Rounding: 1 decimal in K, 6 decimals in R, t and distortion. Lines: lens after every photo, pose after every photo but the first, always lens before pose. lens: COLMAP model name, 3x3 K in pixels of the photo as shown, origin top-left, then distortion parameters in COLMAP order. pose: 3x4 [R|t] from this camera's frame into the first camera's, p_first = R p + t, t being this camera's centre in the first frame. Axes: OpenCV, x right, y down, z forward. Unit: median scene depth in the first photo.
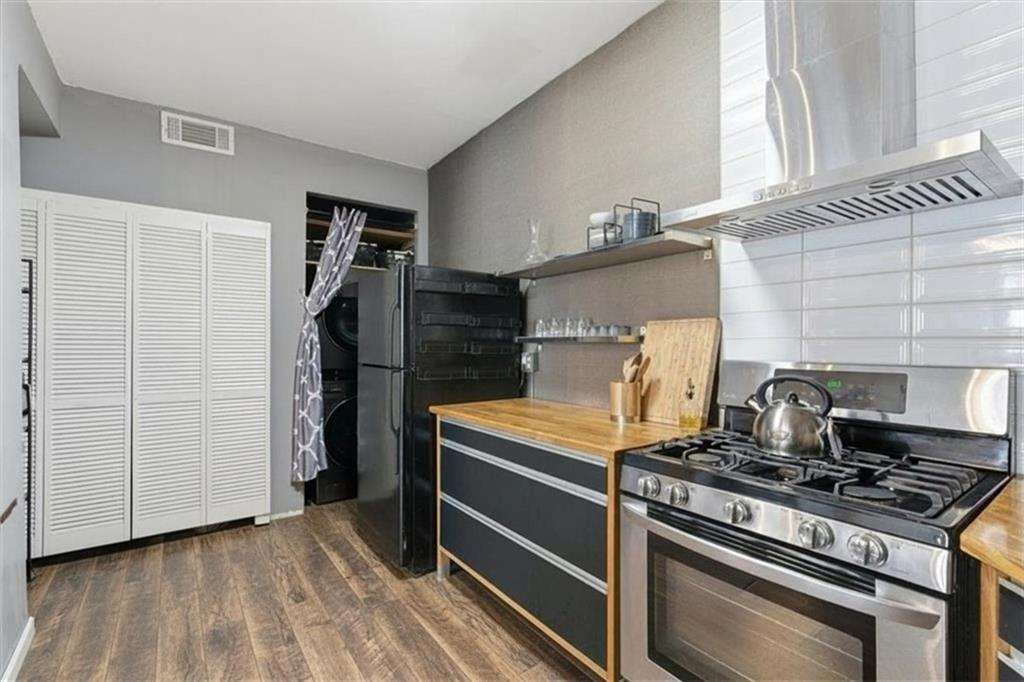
lens RADIAL K [[461.9, 0, 512.0], [0, 461.9, 341.0], [0, 0, 1]] dist [0.001997, 0.000249]
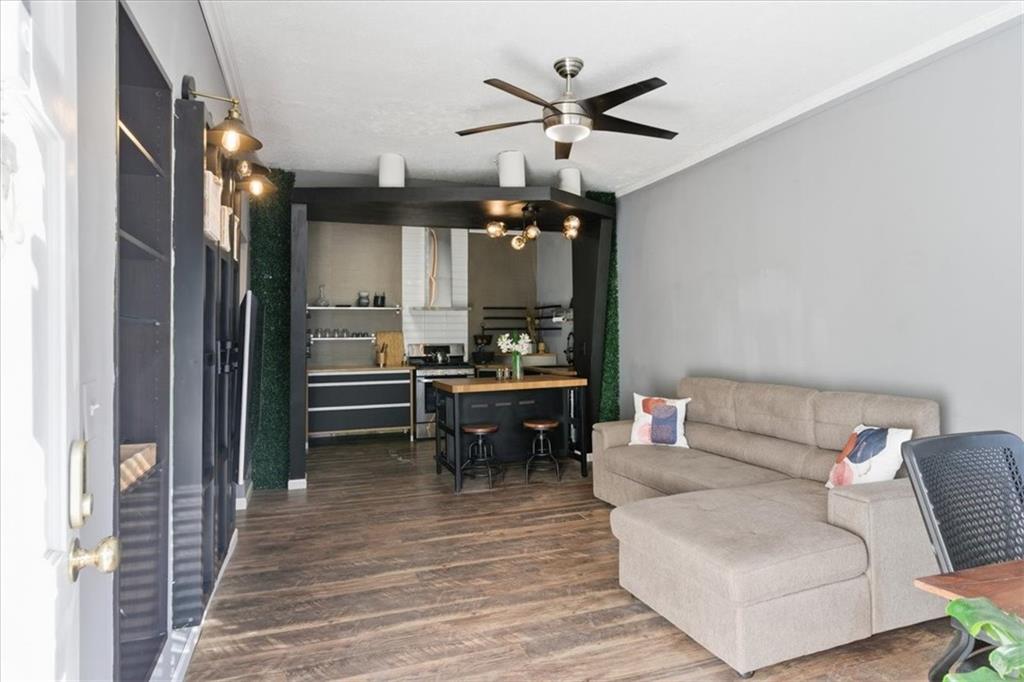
lens RADIAL K [[587.9, 0, 514.2], [0, 587.9, 328.2], [0, 0, 1]] dist [0.017989, 0.000009]
pose [[0.278448, 0.017852, 0.960286, -3.435355], [-0.000325, 0.999829, -0.018492, -0.001422], [-0.960451, 0.004837, 0.278406, -0.958731]]
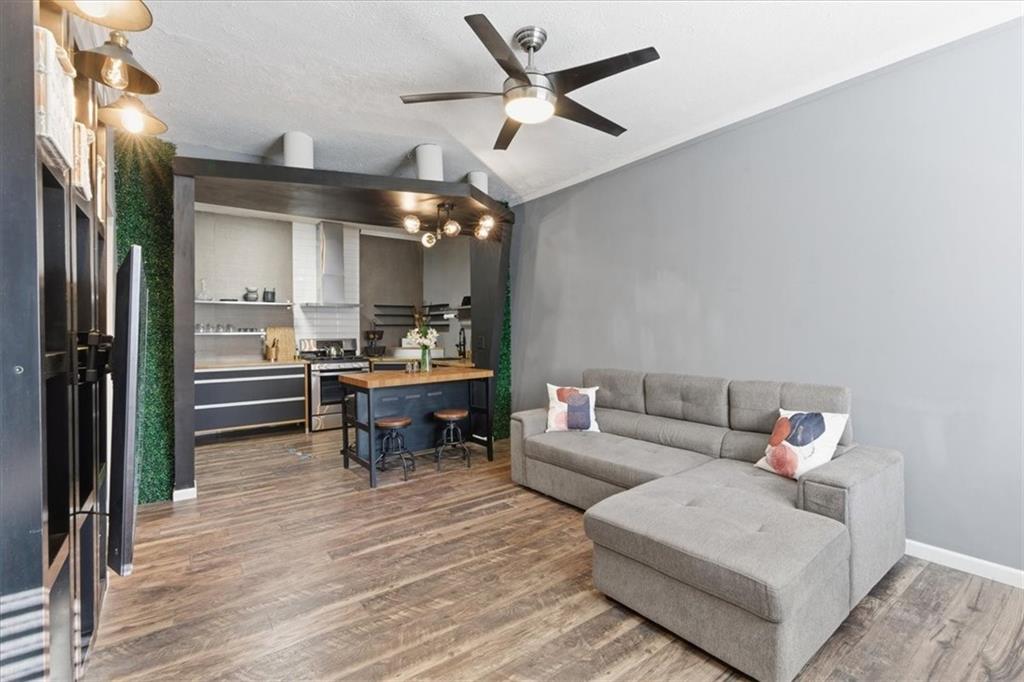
lens RADIAL K [[461.9, 0, 512.0], [0, 461.9, 341.0], [0, 0, 1]] dist [0.001997, 0.000249]
pose [[-0.012611, -0.012046, 0.999848, -3.014192], [-0.000651, 0.999927, 0.012039, 0.007218], [-0.999920, -0.000499, -0.012618, -0.568402]]
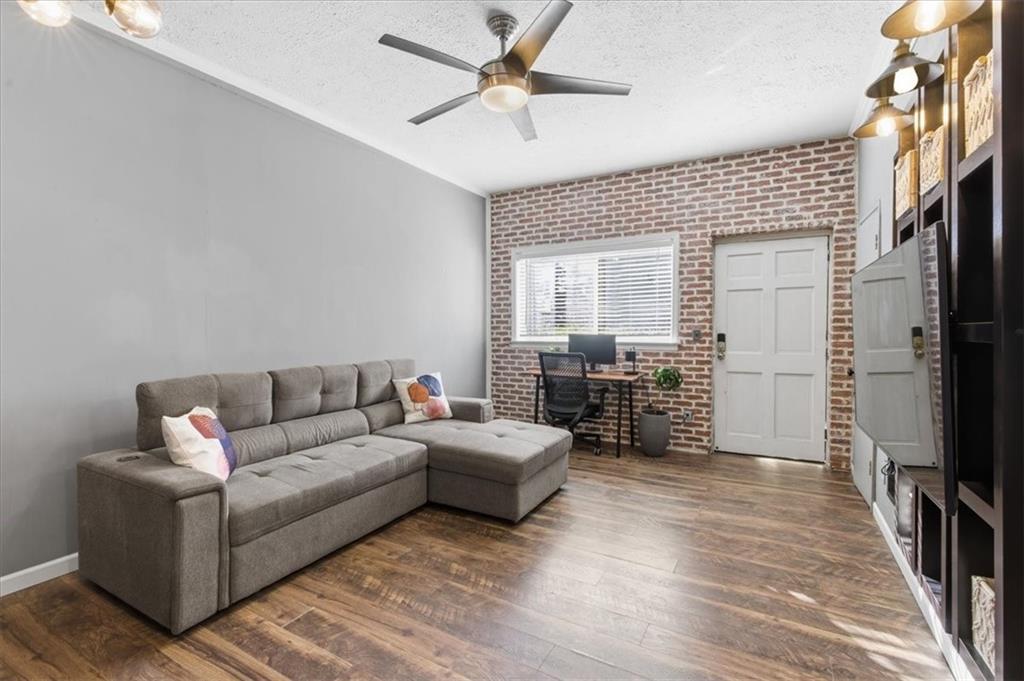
lens RADIAL K [[461.9, 0, 512.0], [0, 461.9, 340.5], [0, 0, 1]] dist [0.001997, 0.000249]
pose [[-0.907707, 0.015502, -0.419318, -1.222739], [0.009508, 0.999821, 0.016382, 0.038604], [0.419497, 0.010883, -0.907692, 0.545975]]
